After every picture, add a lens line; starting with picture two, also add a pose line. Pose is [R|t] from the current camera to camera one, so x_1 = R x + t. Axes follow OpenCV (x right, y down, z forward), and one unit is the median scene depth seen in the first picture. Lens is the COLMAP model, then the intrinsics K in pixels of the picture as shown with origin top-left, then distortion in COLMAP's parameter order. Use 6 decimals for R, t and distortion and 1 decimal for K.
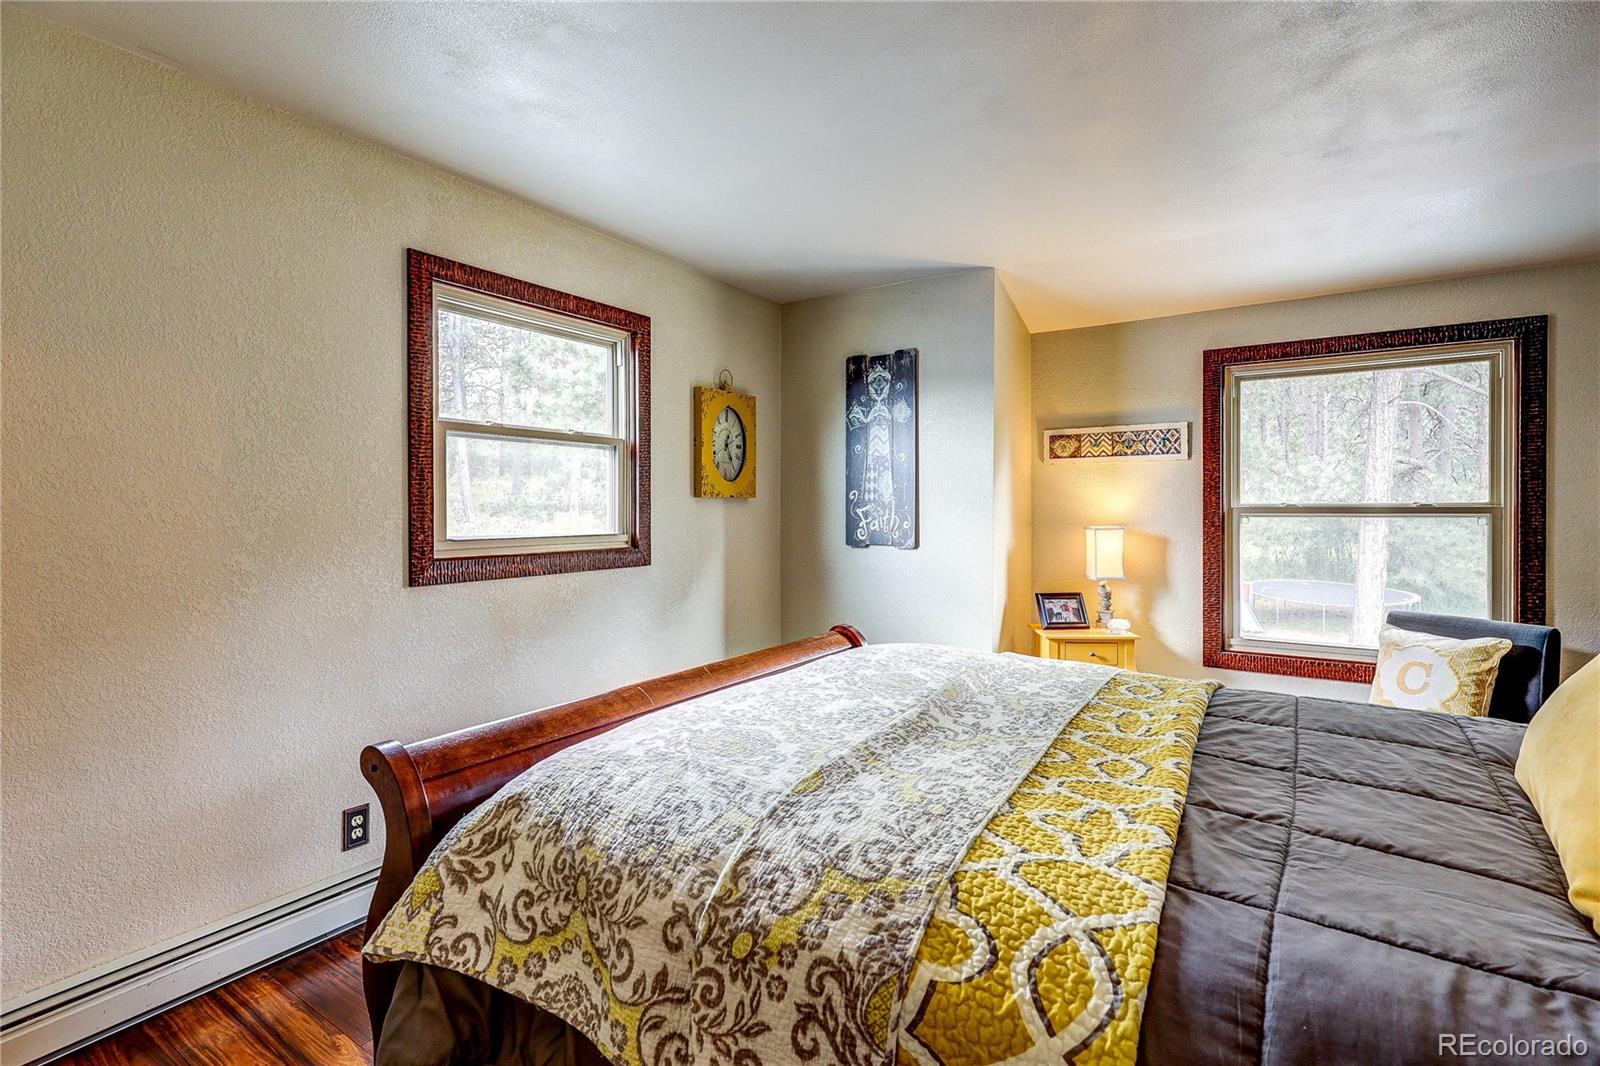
lens RADIAL K [[754.7, 0, 807.8], [0, 754.7, 519.5], [0, 0, 1]] dist [-0.003082, -0.000497]
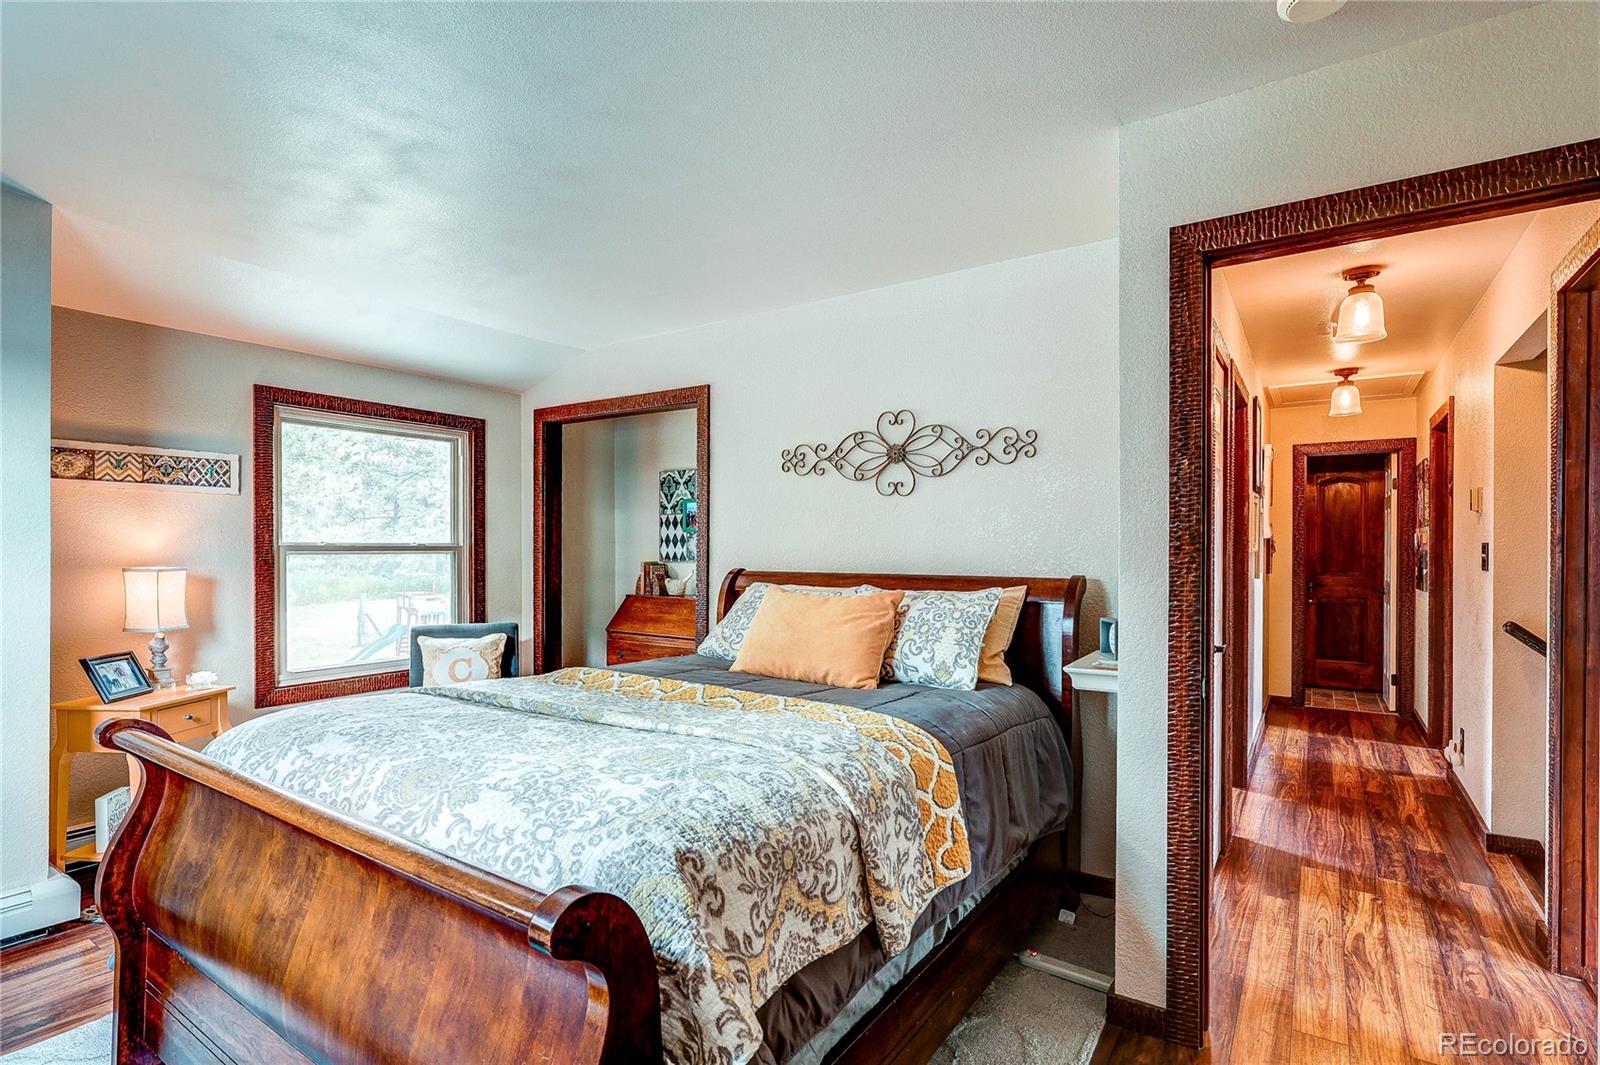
lens RADIAL K [[754.7, 0, 807.9], [0, 754.7, 545.8], [0, 0, 1]] dist [-0.003082, -0.000497]
pose [[0.008575, 0.004255, 0.999954, -0.496252], [0.012413, 0.999913, -0.004361, -0.002299], [-0.999886, 0.012450, 0.008521, 0.313562]]
